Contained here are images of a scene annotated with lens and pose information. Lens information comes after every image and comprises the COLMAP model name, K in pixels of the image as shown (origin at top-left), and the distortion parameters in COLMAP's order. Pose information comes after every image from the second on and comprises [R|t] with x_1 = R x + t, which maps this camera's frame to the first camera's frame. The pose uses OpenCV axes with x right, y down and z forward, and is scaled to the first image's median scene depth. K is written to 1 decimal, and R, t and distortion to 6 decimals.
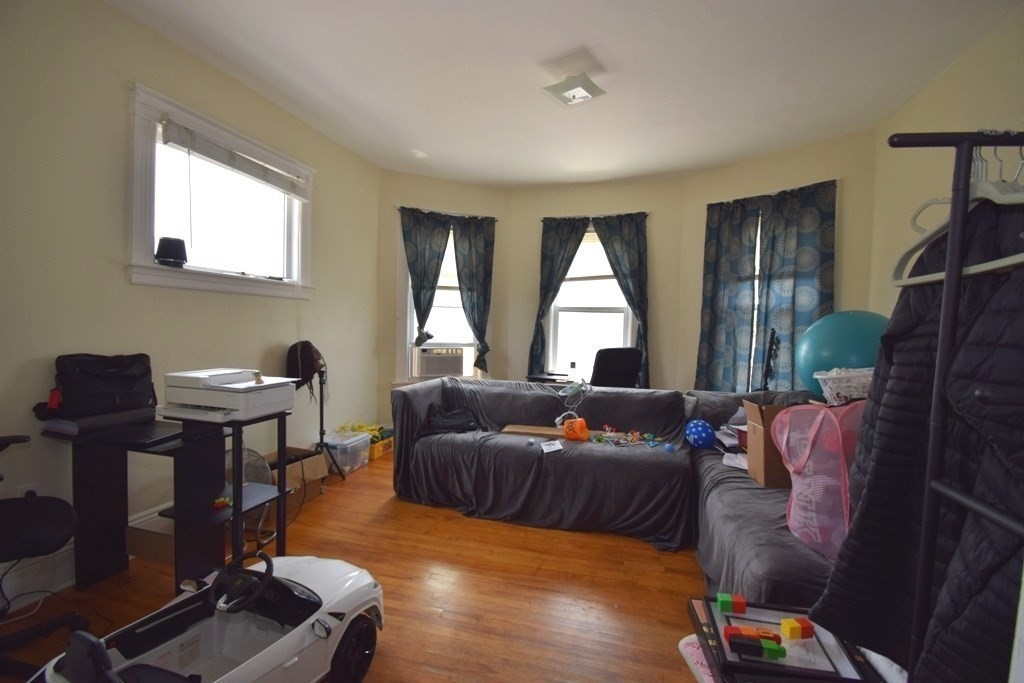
lens RADIAL K [[459.9, 0, 512.9], [0, 459.9, 345.6], [0, 0, 1]] dist [-0.022680, -0.007238]
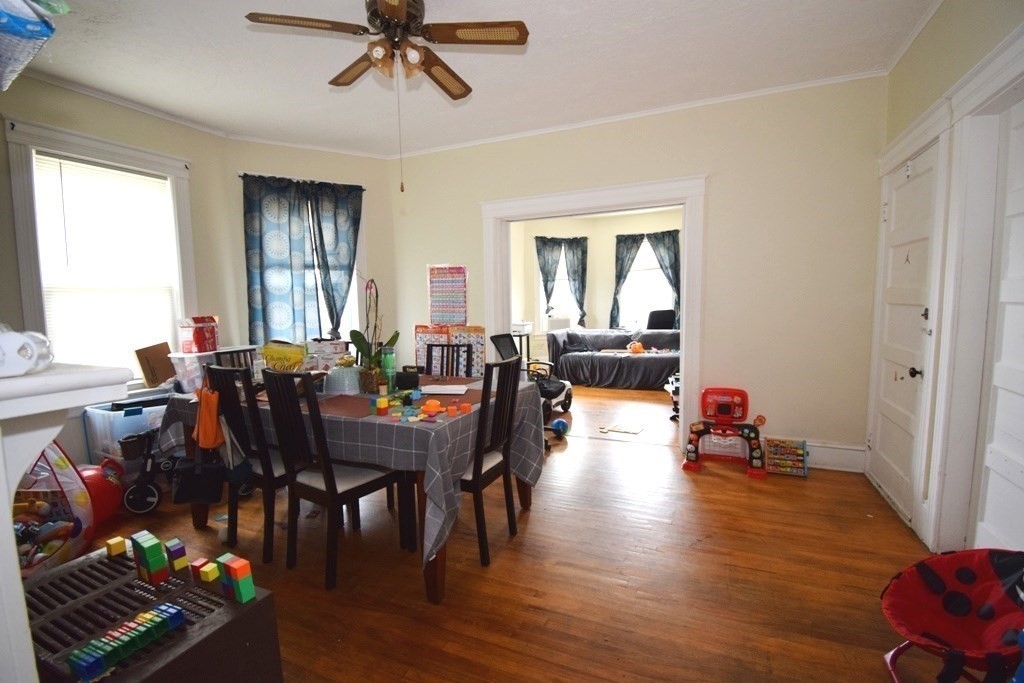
lens RADIAL K [[459.9, 0, 509.2], [0, 459.9, 341.8], [0, 0, 1]] dist [-0.022680, -0.007238]
pose [[0.986808, -0.031790, -0.158742, -0.072788], [0.038717, 0.998420, 0.040735, 0.031919], [0.157196, -0.046344, 0.986479, -0.804552]]
